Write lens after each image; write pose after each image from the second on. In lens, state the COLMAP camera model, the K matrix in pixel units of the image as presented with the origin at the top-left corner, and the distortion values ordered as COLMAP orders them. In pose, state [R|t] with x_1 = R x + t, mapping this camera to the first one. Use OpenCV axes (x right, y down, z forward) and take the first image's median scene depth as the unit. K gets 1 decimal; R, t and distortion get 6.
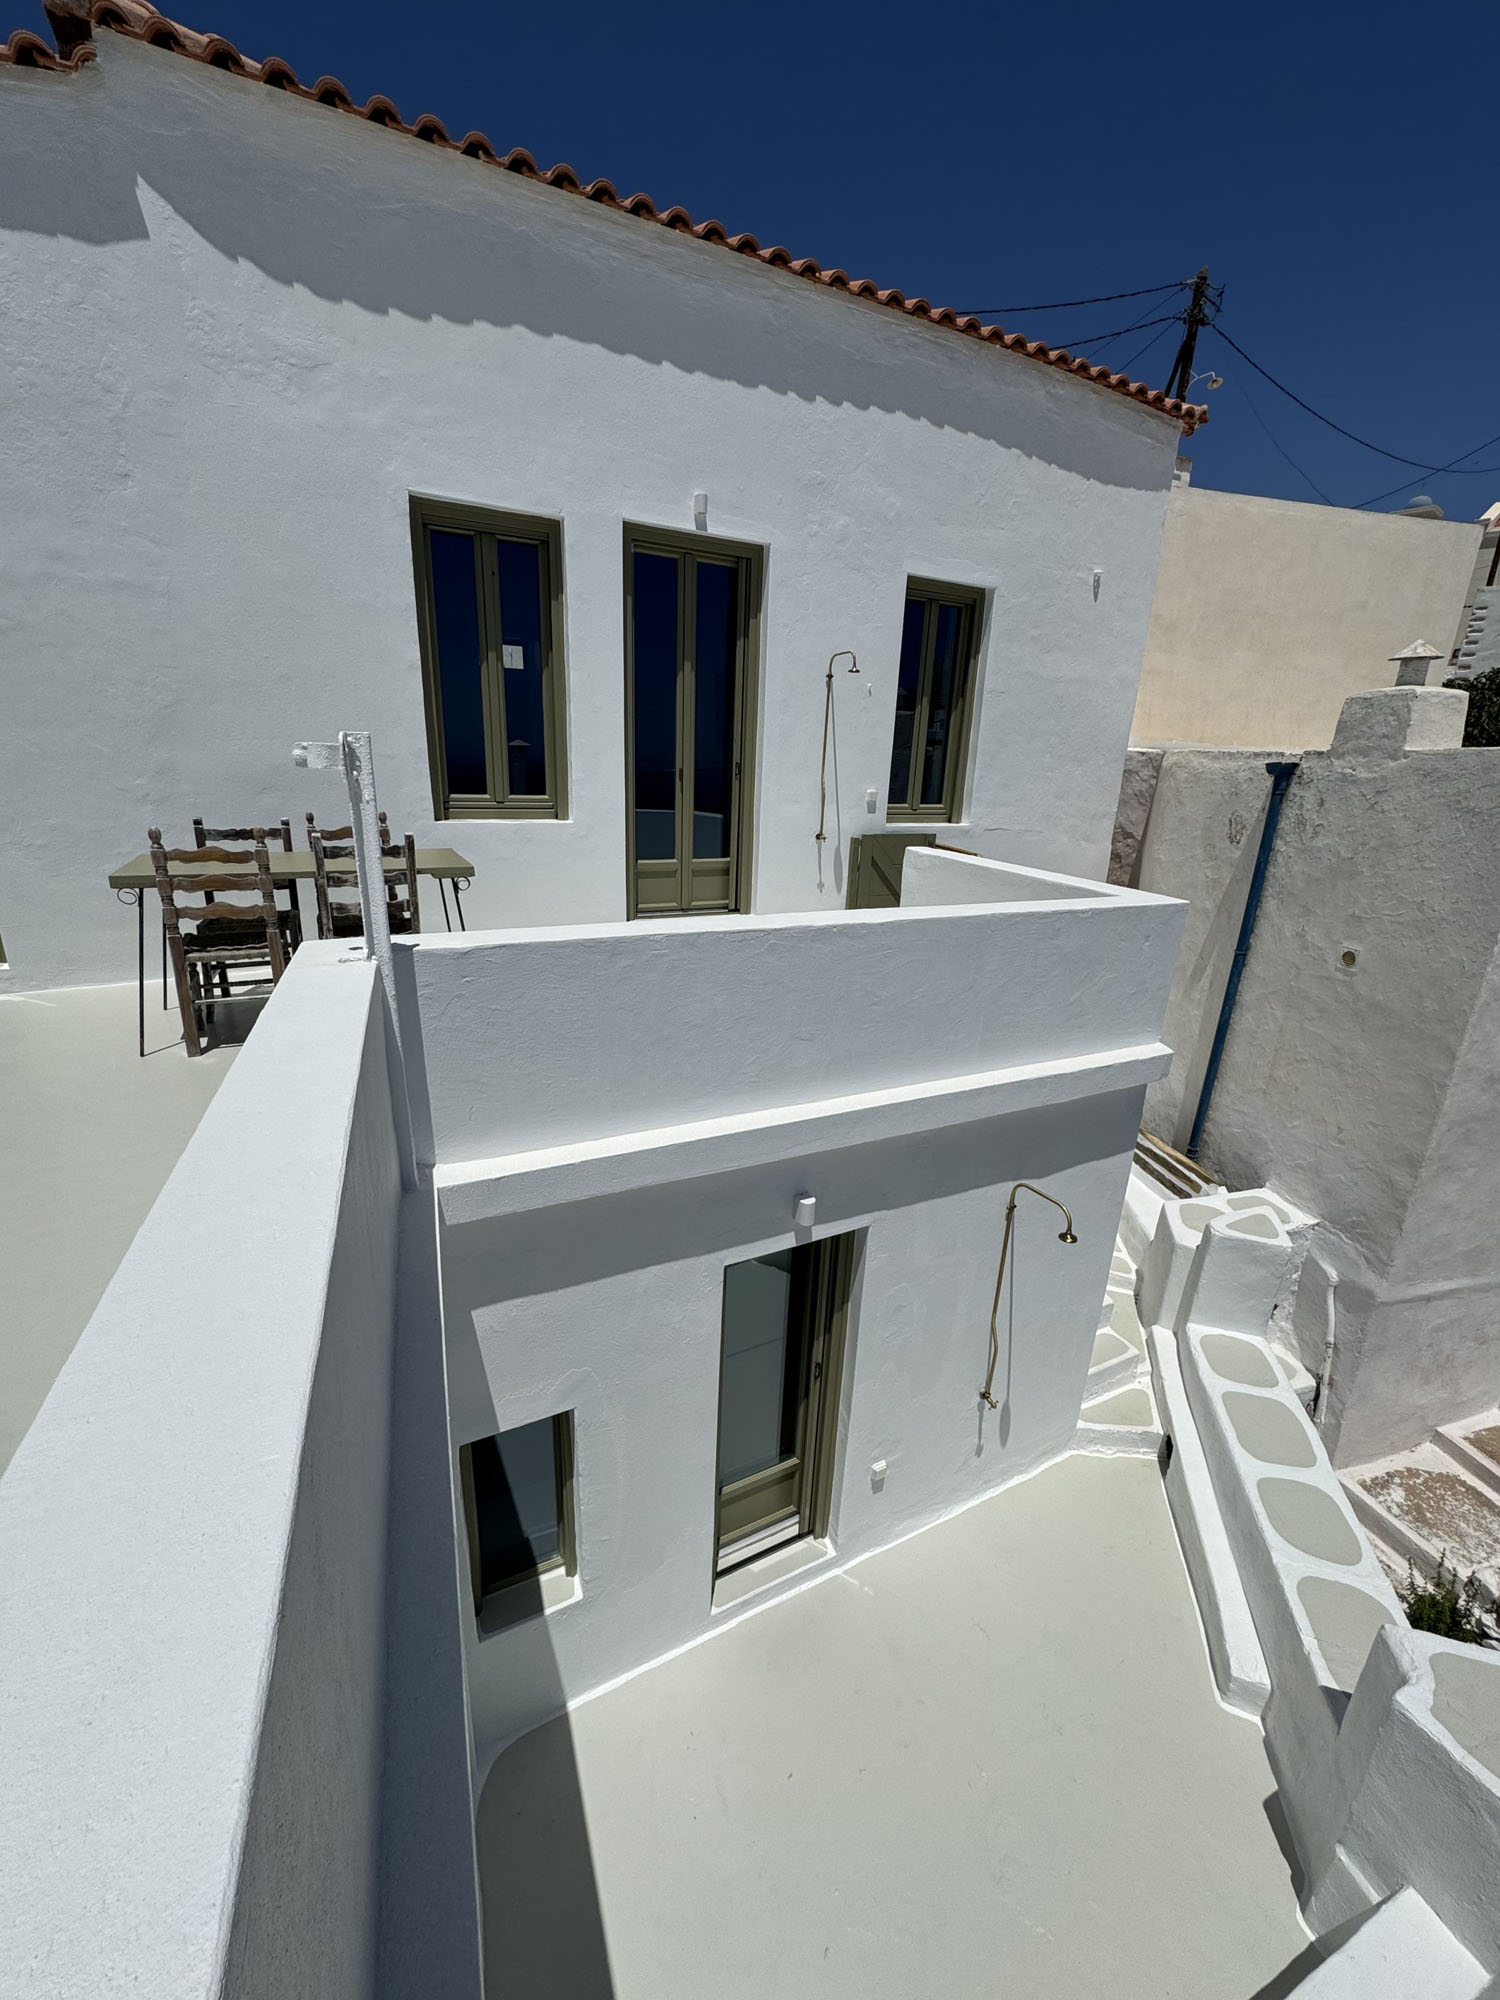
lens RADIAL K [[806.5, 0, 751.6], [0, 806.5, 991.3], [0, 0, 1]] dist [-0.001786, 0.000550]
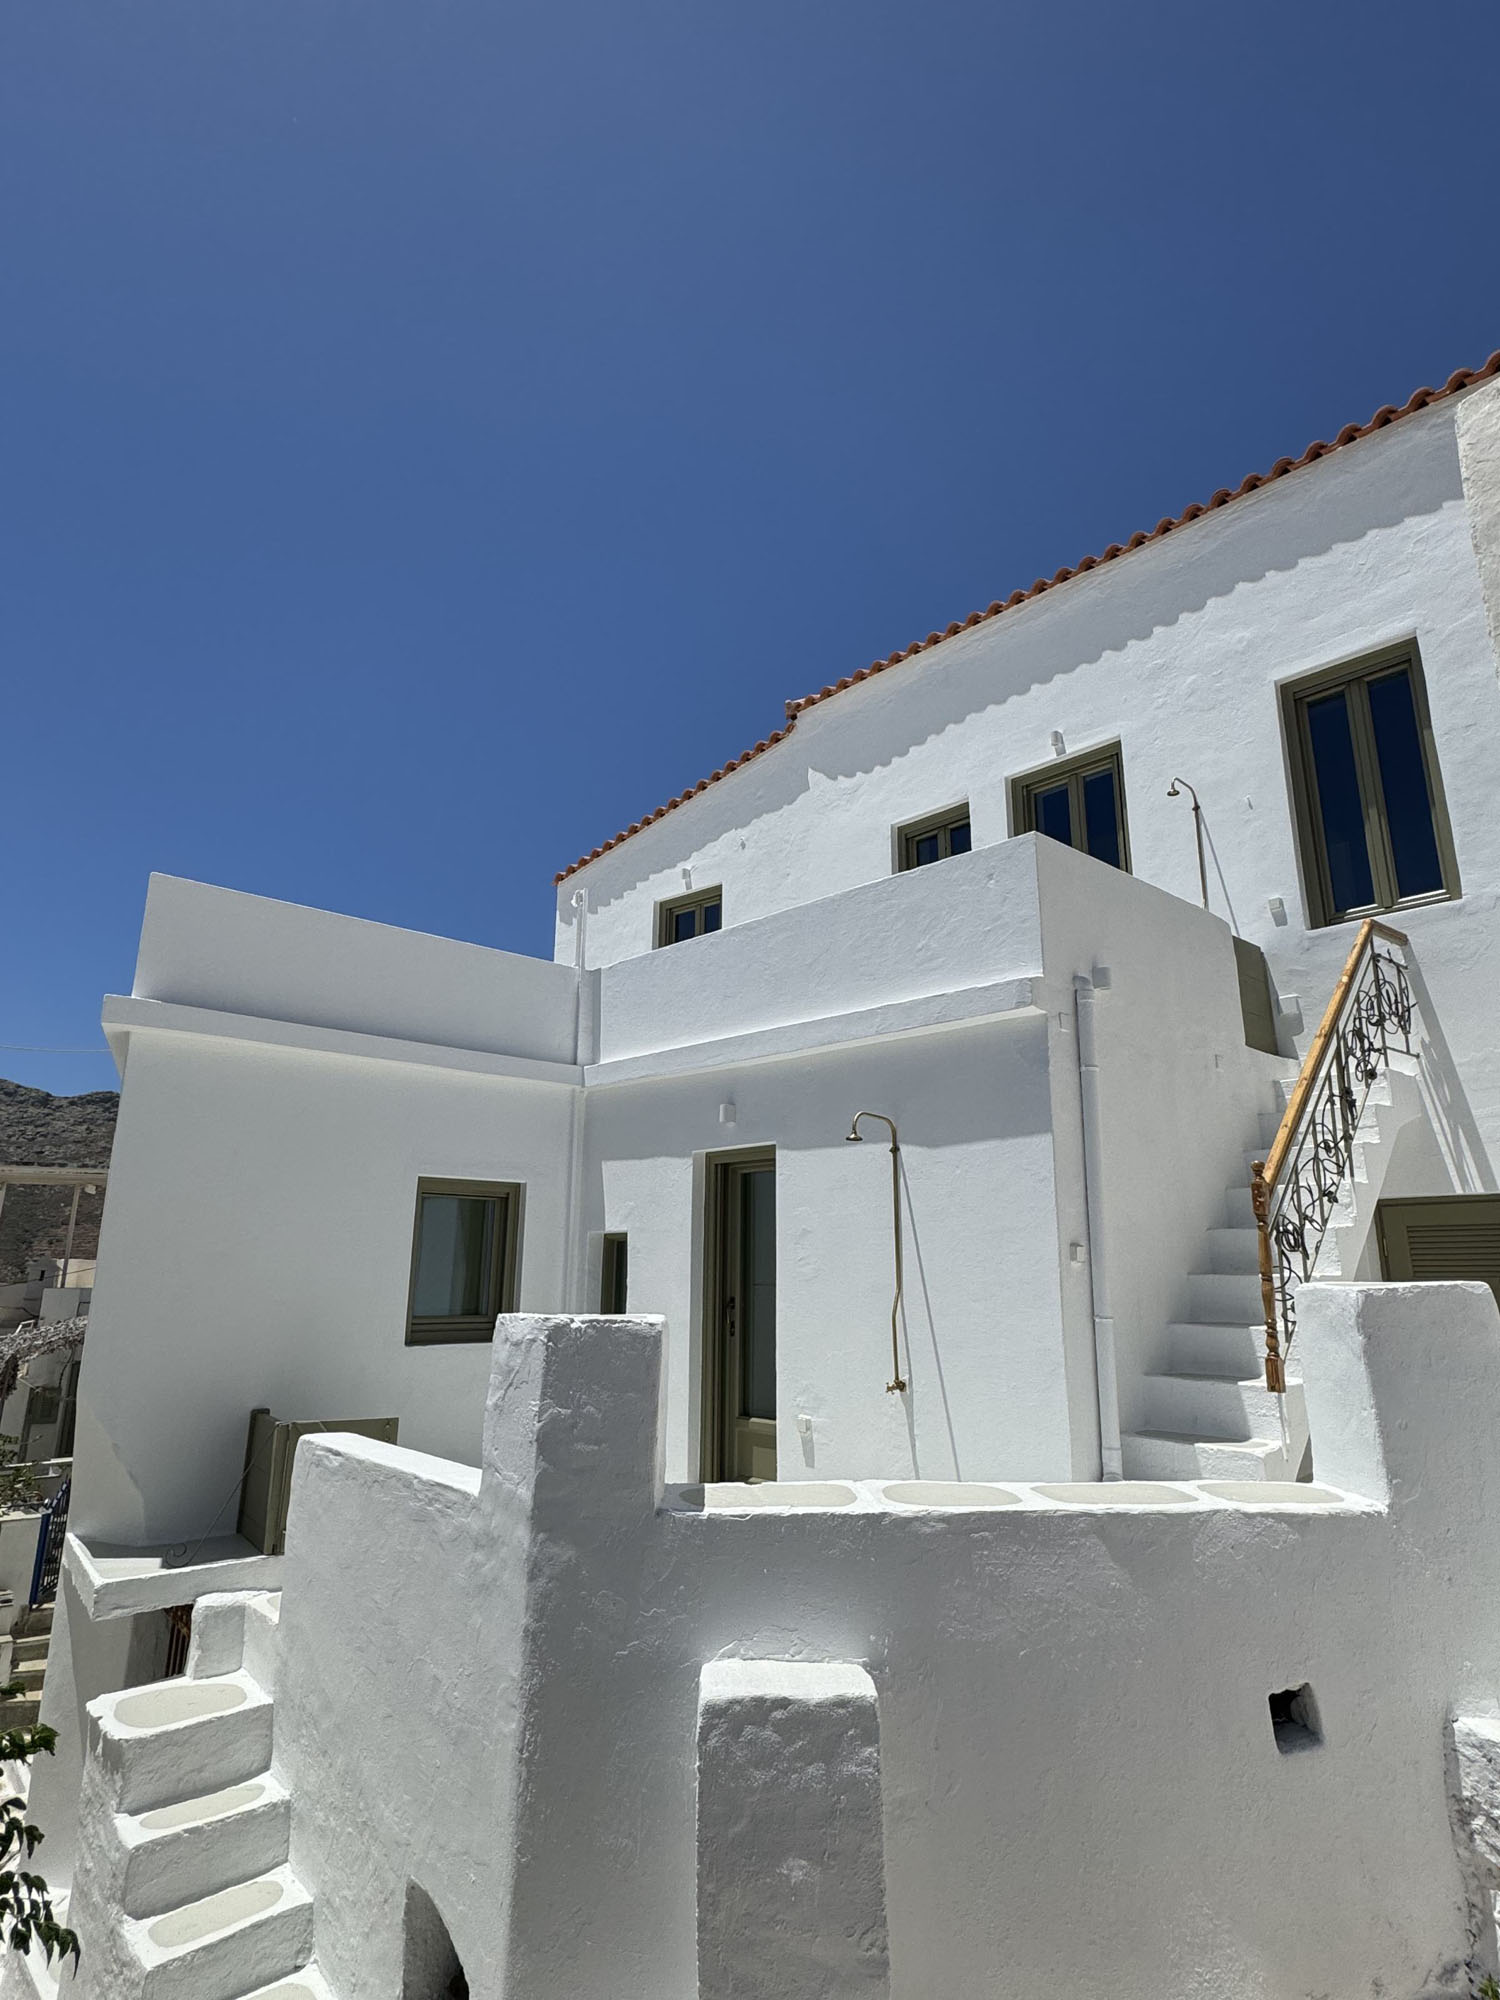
lens RADIAL K [[1068.3, 0, 747.0], [0, 1068.3, 1000.0], [0, 0, 1]] dist [-0.013252, -0.000987]
pose [[0.290700, -0.273555, -0.916876, 1.224335], [-0.274793, 0.894020, -0.353860, 0.488954], [0.916506, 0.354818, 0.184720, 0.398140]]
